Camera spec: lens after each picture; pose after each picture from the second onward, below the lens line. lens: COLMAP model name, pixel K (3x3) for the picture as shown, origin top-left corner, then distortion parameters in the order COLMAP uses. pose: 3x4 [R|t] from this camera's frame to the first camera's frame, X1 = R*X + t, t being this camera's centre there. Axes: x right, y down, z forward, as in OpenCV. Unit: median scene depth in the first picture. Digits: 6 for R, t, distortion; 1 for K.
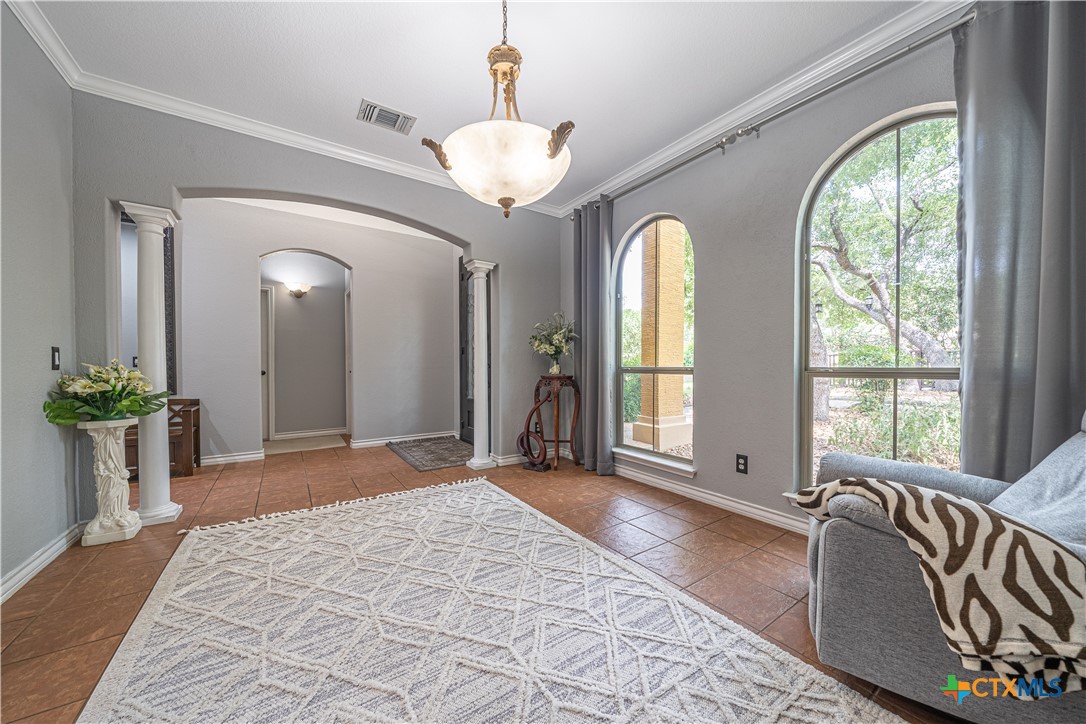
lens RADIAL K [[377.3, 0, 536.6], [0, 377.3, 371.7], [0, 0, 1]] dist [-0.002179, -0.000081]
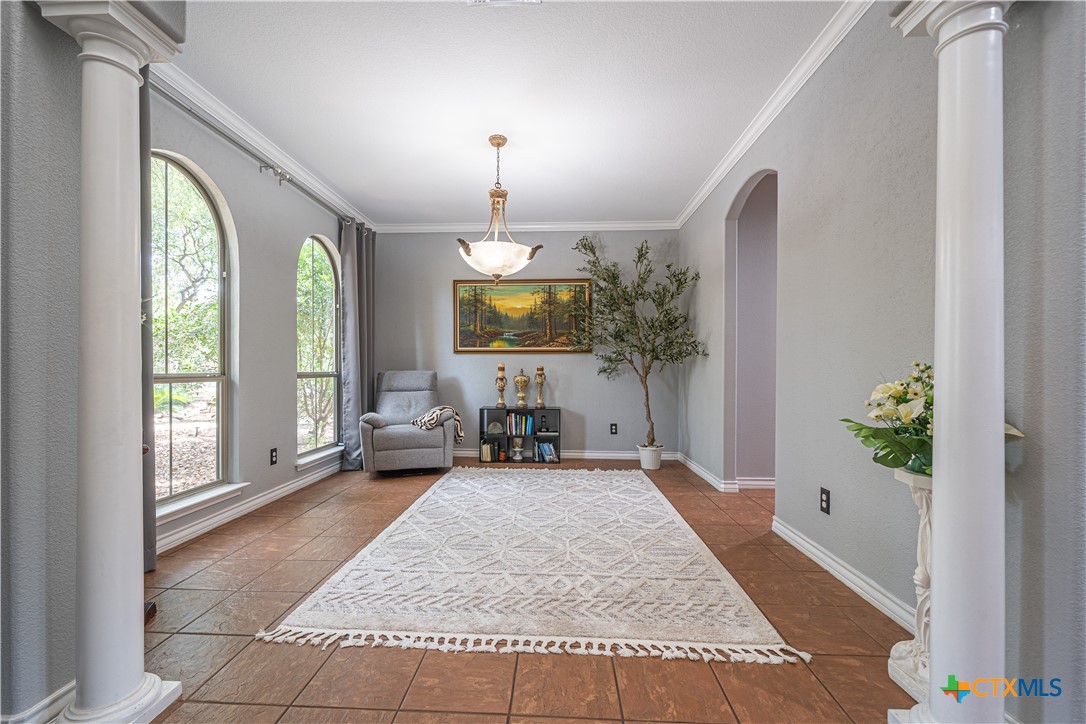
lens RADIAL K [[449.5, 0, 540.2], [0, 449.5, 372.8], [0, 0, 1]] dist [-0.000605, -0.000121]
pose [[-0.805778, -0.003579, 0.592207, -0.918715], [0.009725, 0.999767, 0.019276, -0.028102], [-0.592138, 0.021291, -0.805555, 1.613264]]
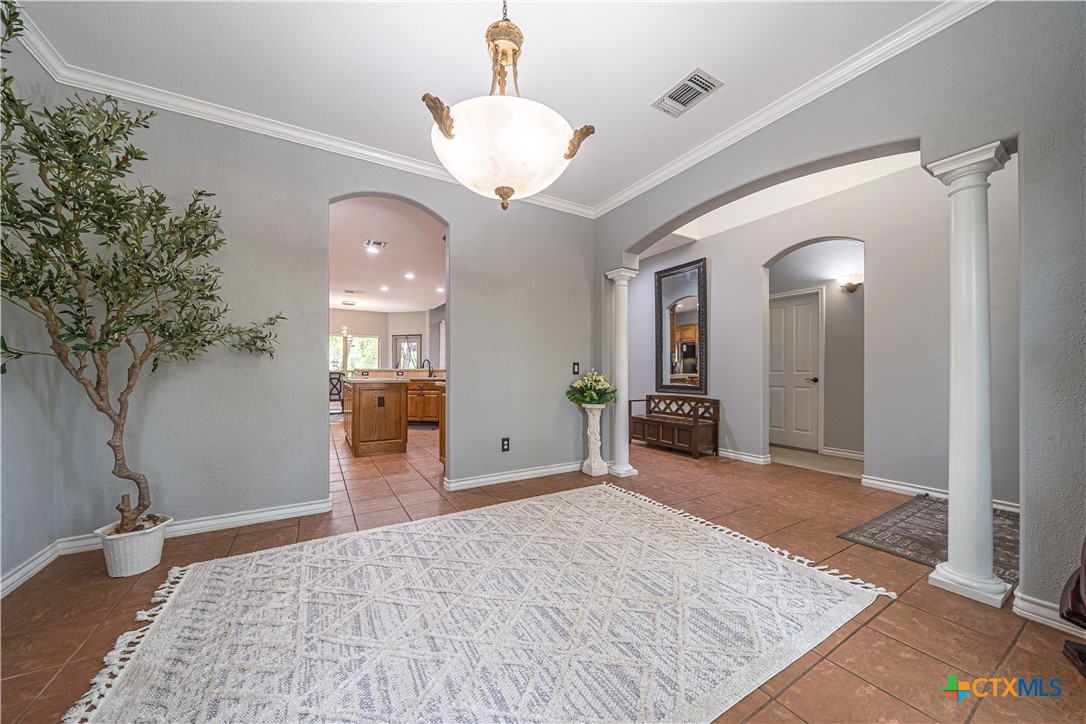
lens RADIAL K [[377.3, 0, 536.6], [0, 377.3, 371.7], [0, 0, 1]] dist [-0.002179, -0.000081]
pose [[-0.060938, 0.000111, -0.998142, 0.523017], [-0.017190, 0.999852, 0.001161, -0.014449], [0.997993, 0.017229, -0.060927, 0.730177]]
